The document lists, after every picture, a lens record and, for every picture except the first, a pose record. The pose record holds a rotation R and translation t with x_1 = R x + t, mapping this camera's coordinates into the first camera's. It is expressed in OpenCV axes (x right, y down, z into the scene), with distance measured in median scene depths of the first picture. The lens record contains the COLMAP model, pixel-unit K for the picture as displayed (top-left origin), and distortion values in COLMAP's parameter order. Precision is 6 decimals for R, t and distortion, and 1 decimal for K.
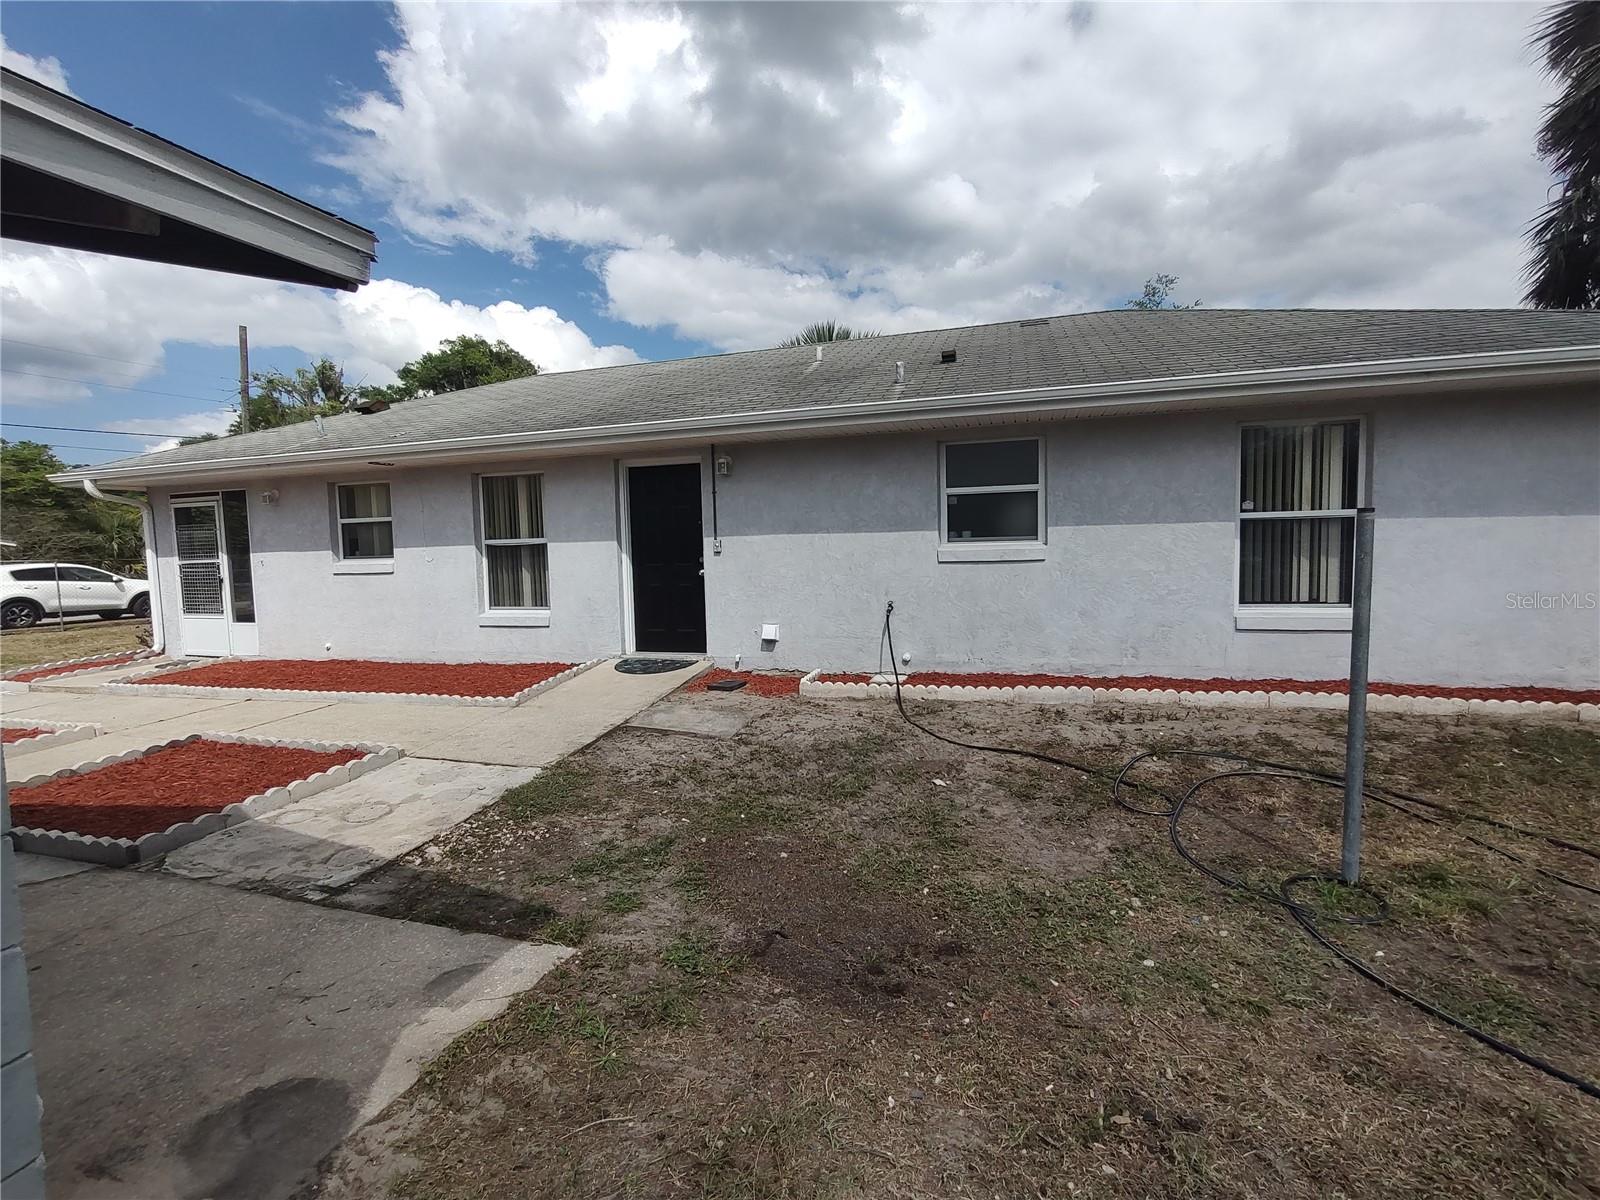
lens RADIAL K [[706.2, 0, 796.5], [0, 706.2, 591.8], [0, 0, 1]] dist [0.001395, 0.000448]
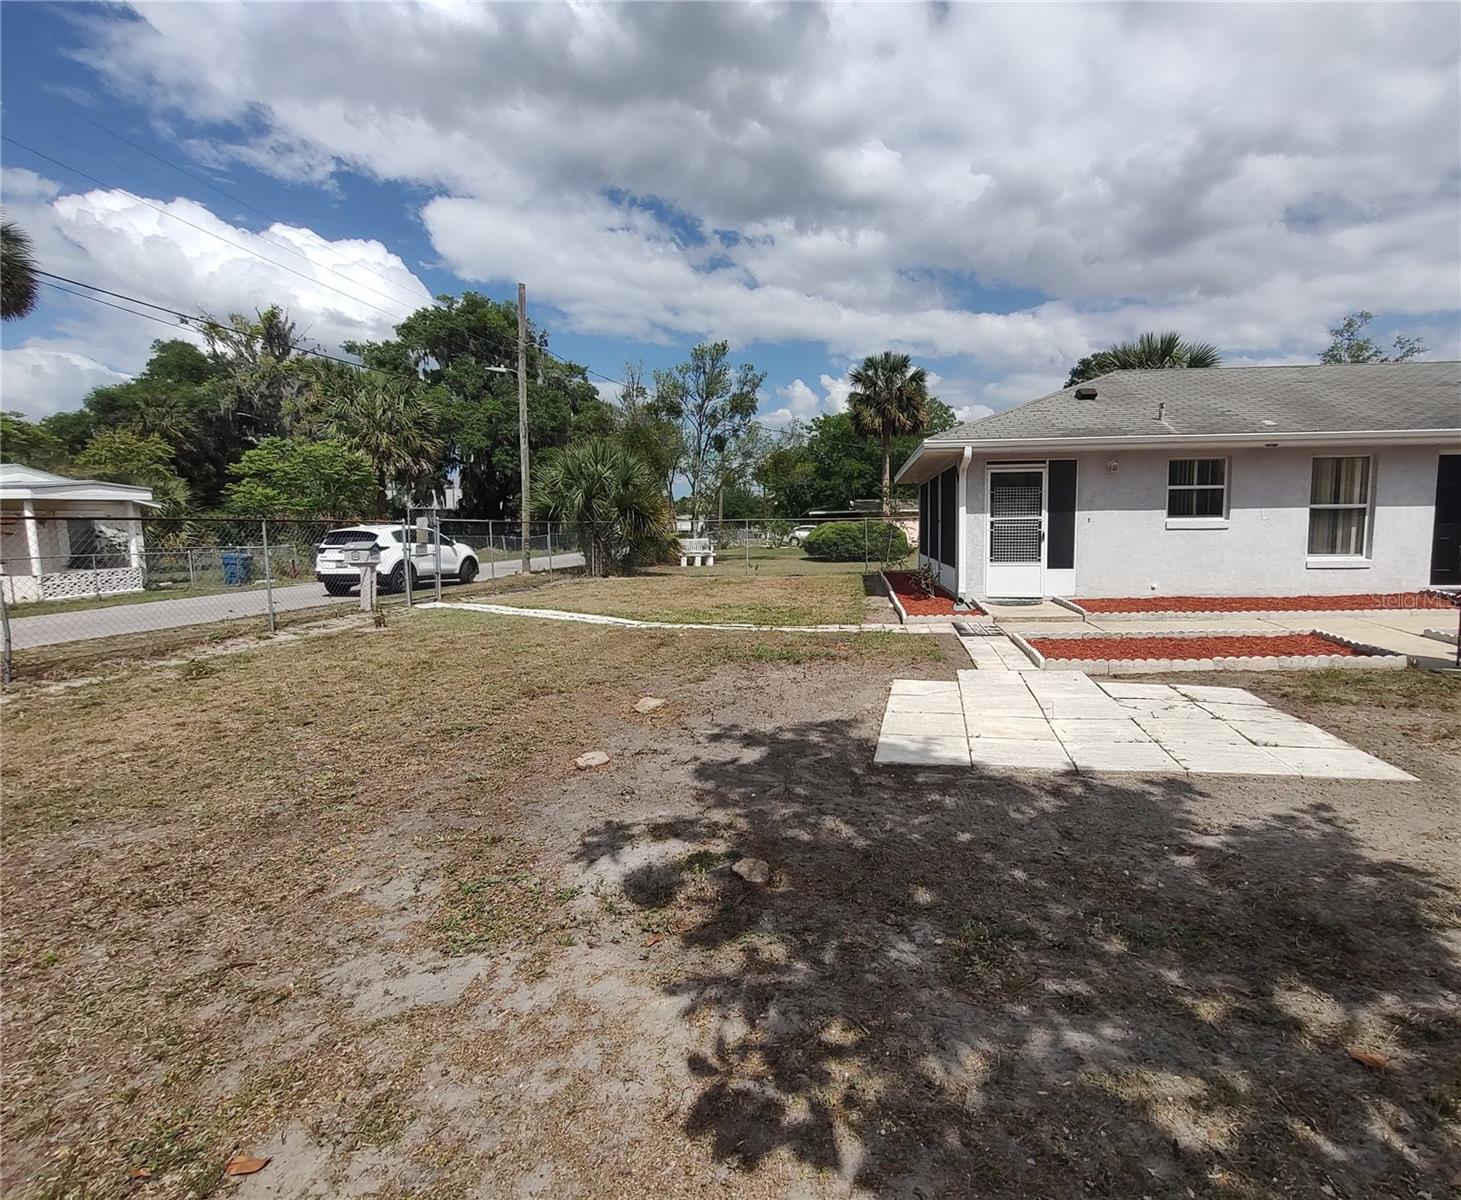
lens RADIAL K [[727.9, 0, 772.2], [0, 727.9, 599.1], [0, 0, 1]] dist [-0.004431, -0.000878]
pose [[0.982075, -0.004037, 0.188445, -3.016377], [-0.001888, 0.999510, 0.031254, 0.115595], [-0.188479, -0.031050, 0.981586, -0.294246]]
